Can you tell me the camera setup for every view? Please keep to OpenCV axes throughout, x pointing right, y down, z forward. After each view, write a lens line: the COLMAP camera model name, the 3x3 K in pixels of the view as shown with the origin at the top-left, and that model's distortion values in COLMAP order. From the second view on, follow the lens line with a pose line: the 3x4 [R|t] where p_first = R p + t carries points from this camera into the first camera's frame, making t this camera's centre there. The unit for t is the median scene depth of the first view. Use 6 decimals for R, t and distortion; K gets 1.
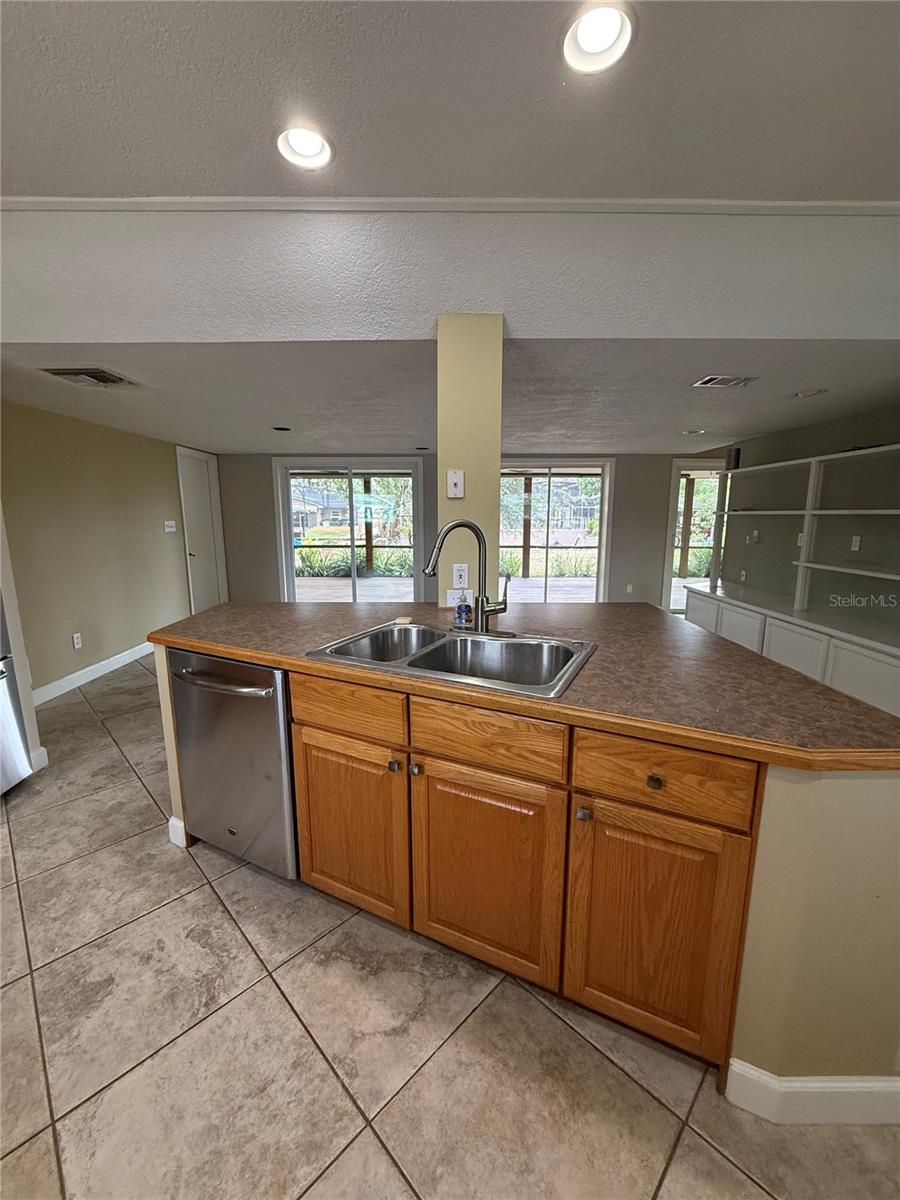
lens RADIAL K [[477.8, 0, 450.0], [0, 477.8, 600.0], [0, 0, 1]] dist [0.000082, -0.000106]
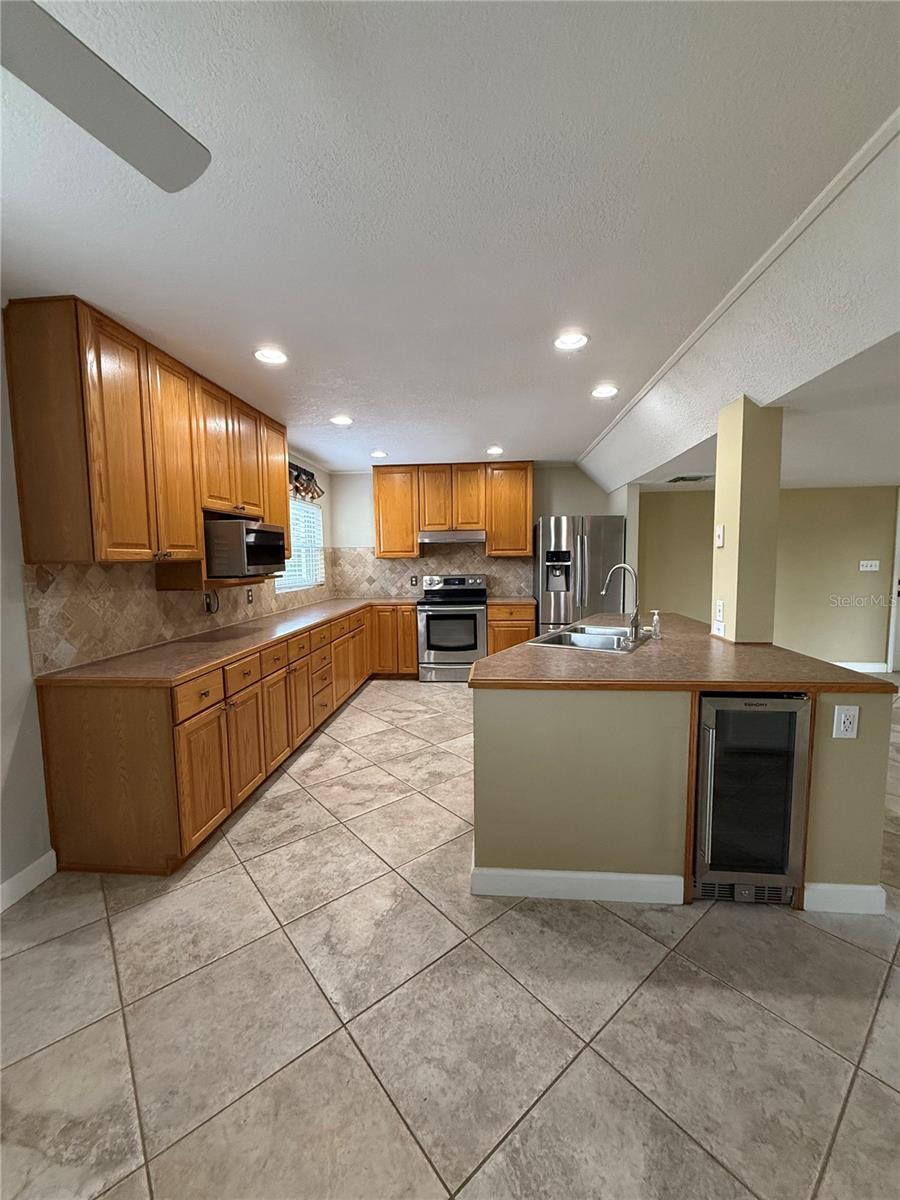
lens RADIAL K [[477.8, 0, 450.0], [0, 477.8, 600.0], [0, 0, 1]] dist [0.000082, -0.000106]
pose [[-0.096711, 0.088322, -0.991386, 2.062613], [-0.160301, 0.981670, 0.103094, -0.141864], [0.982319, 0.168890, -0.080781, 0.692967]]
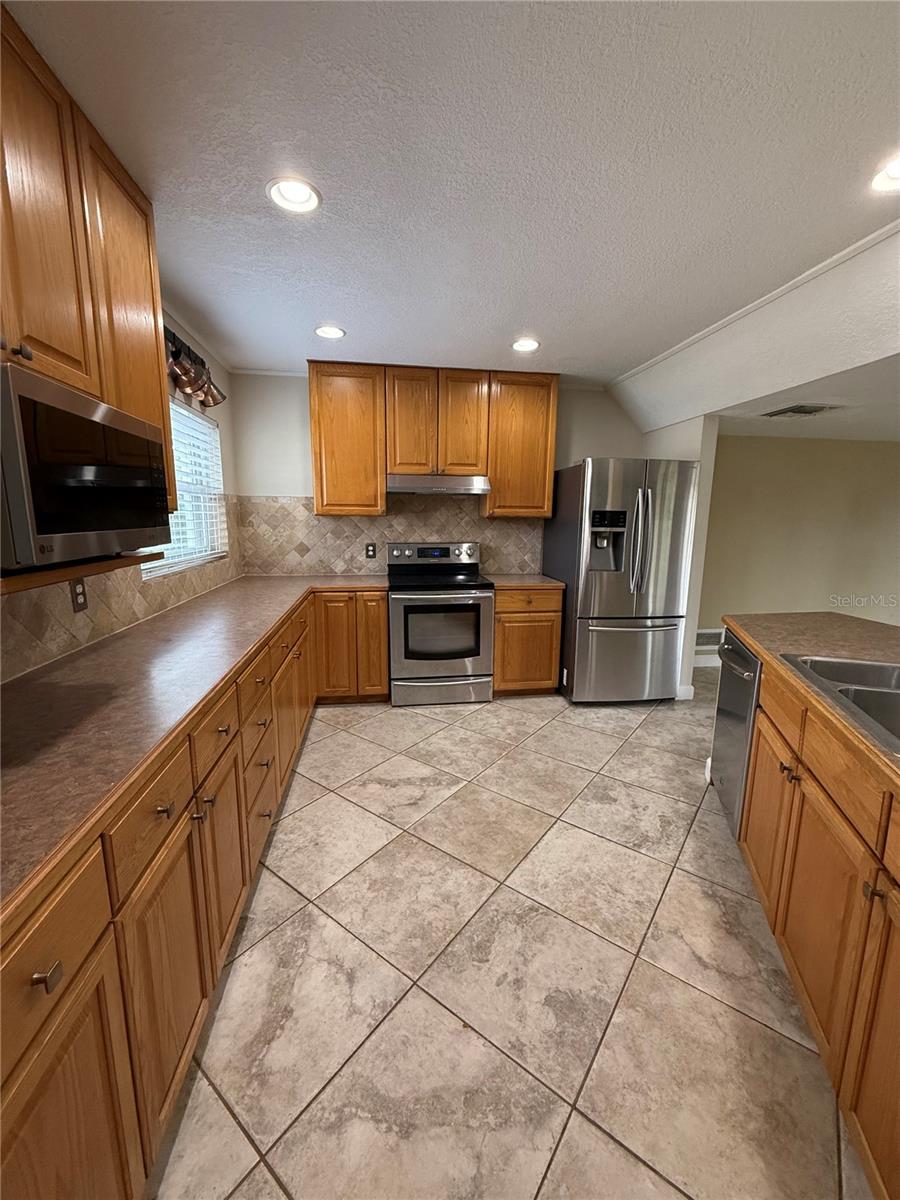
lens RADIAL K [[477.8, 0, 450.0], [0, 477.8, 600.0], [0, 0, 1]] dist [0.000082, -0.000106]
pose [[0.132265, 0.171539, -0.976258, 0.719840], [-0.183383, 0.972144, 0.145971, -0.032083], [0.974103, 0.159723, 0.160038, 0.044667]]
